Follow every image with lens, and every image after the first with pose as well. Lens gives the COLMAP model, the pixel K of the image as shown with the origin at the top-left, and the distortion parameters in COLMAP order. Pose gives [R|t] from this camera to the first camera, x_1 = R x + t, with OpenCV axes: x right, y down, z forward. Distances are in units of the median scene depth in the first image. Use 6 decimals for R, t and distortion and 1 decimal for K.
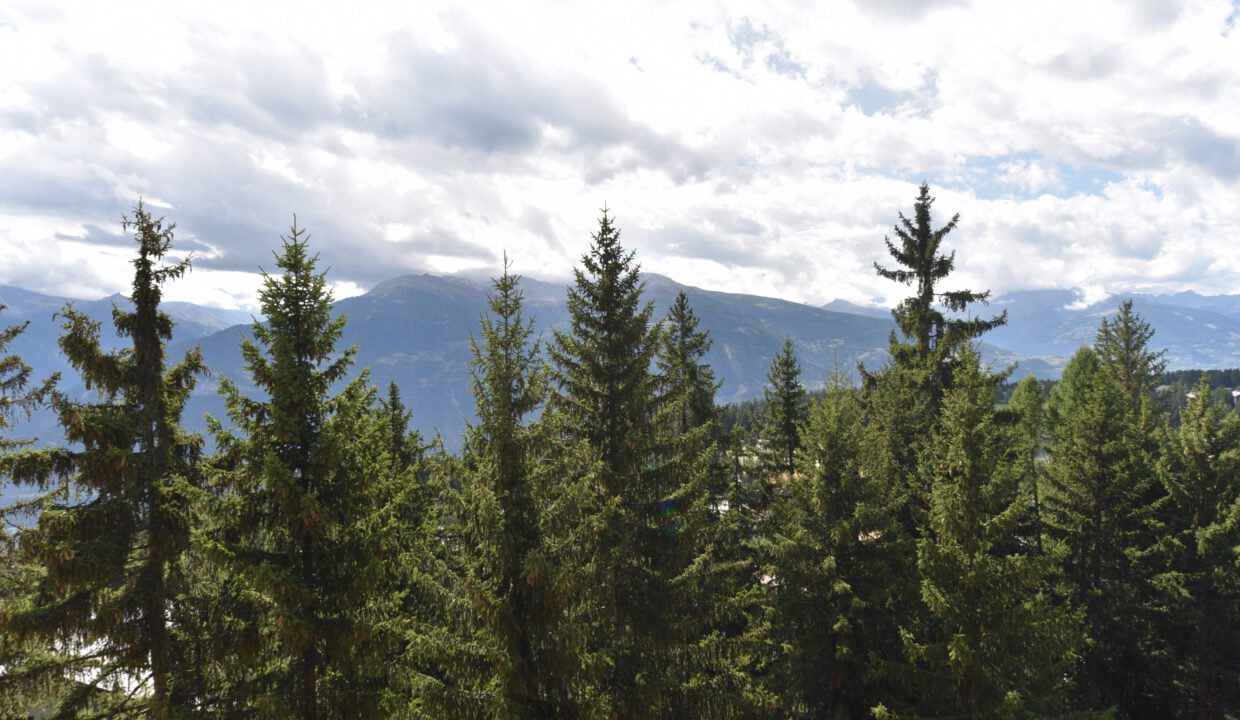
lens RADIAL K [[706.8, 0, 622.2], [0, 706.8, 353.6], [0, 0, 1]] dist [-0.019285, -0.009505]
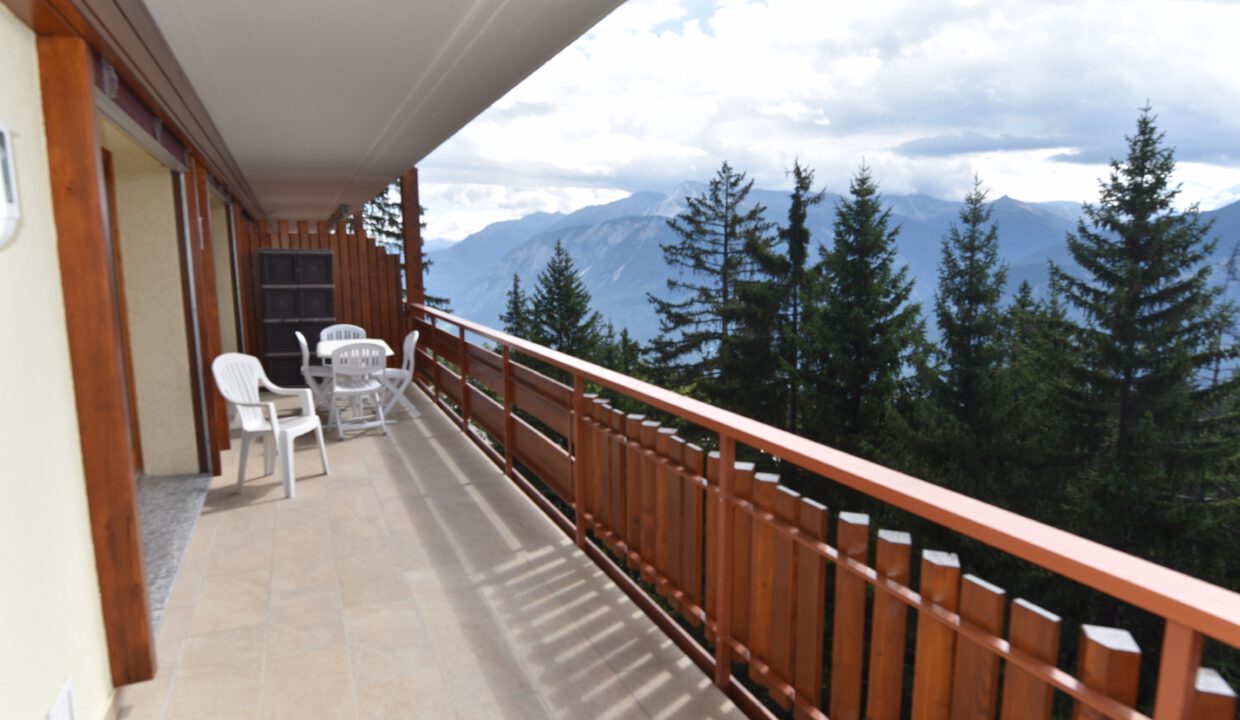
lens RADIAL K [[706.8, 0, 613.9], [0, 706.8, 363.5], [0, 0, 1]] dist [-0.019285, -0.009505]
pose [[0.431994, 0.142068, -0.890617, 0.619597], [-0.003407, 0.987765, 0.155912, -0.003779], [0.901870, -0.064318, 0.427192, -0.077525]]
